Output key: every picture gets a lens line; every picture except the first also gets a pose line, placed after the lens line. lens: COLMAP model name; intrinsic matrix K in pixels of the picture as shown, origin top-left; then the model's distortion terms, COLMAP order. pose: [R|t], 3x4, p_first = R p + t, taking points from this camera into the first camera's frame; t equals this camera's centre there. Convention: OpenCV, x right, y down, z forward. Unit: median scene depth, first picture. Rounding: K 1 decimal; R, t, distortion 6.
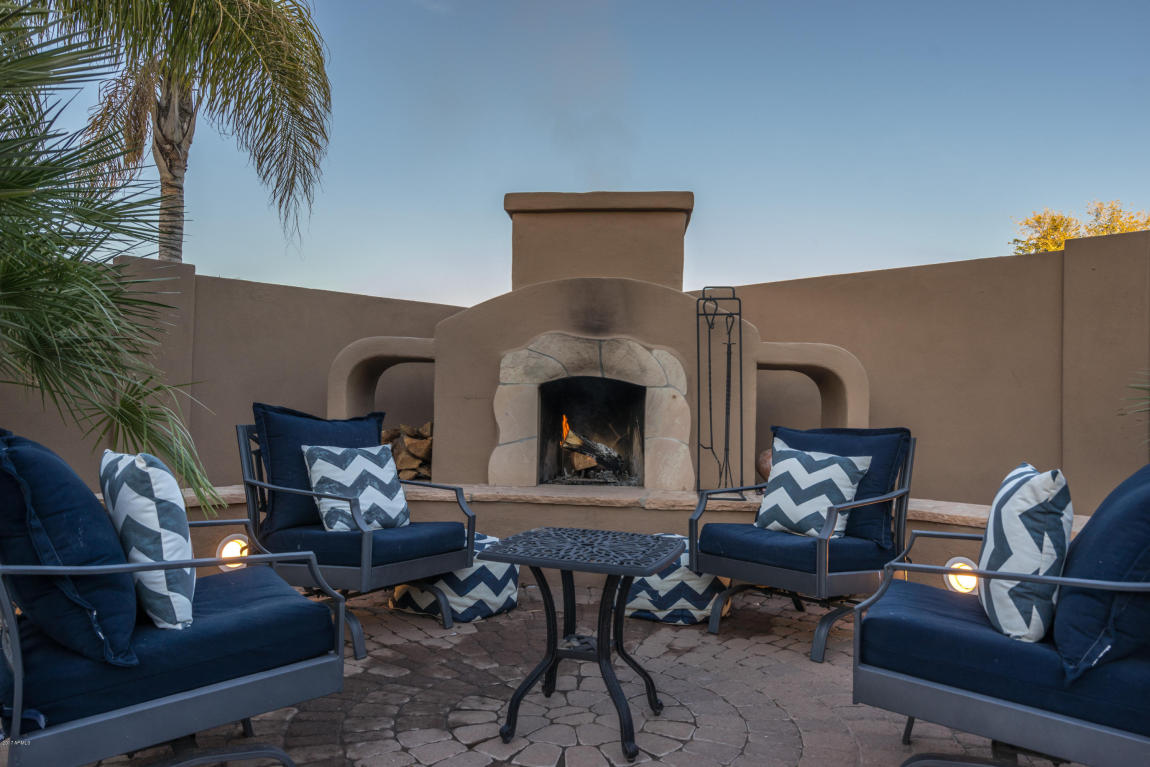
lens RADIAL K [[822.3, 0, 575.0], [0, 822.3, 383.5], [0, 0, 1]] dist [-0.001159, -0.000161]
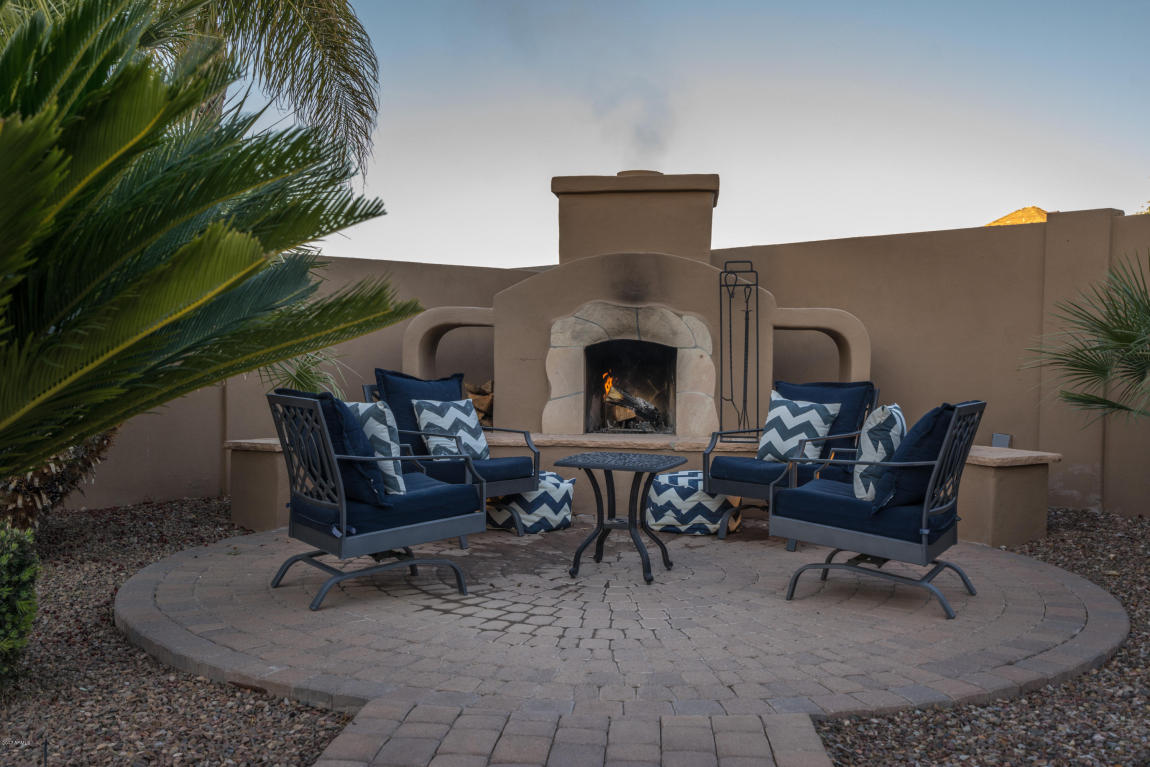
lens RADIAL K [[1139.3, 0, 575.0], [0, 1139.3, 383.5], [0, 0, 1]] dist [0.004223, 0.004899]
pose [[0.999075, -0.011098, -0.041537, 0.009578], [0.013332, 0.998457, 0.053900, -0.036788], [0.040875, -0.054404, 0.997682, -0.649953]]
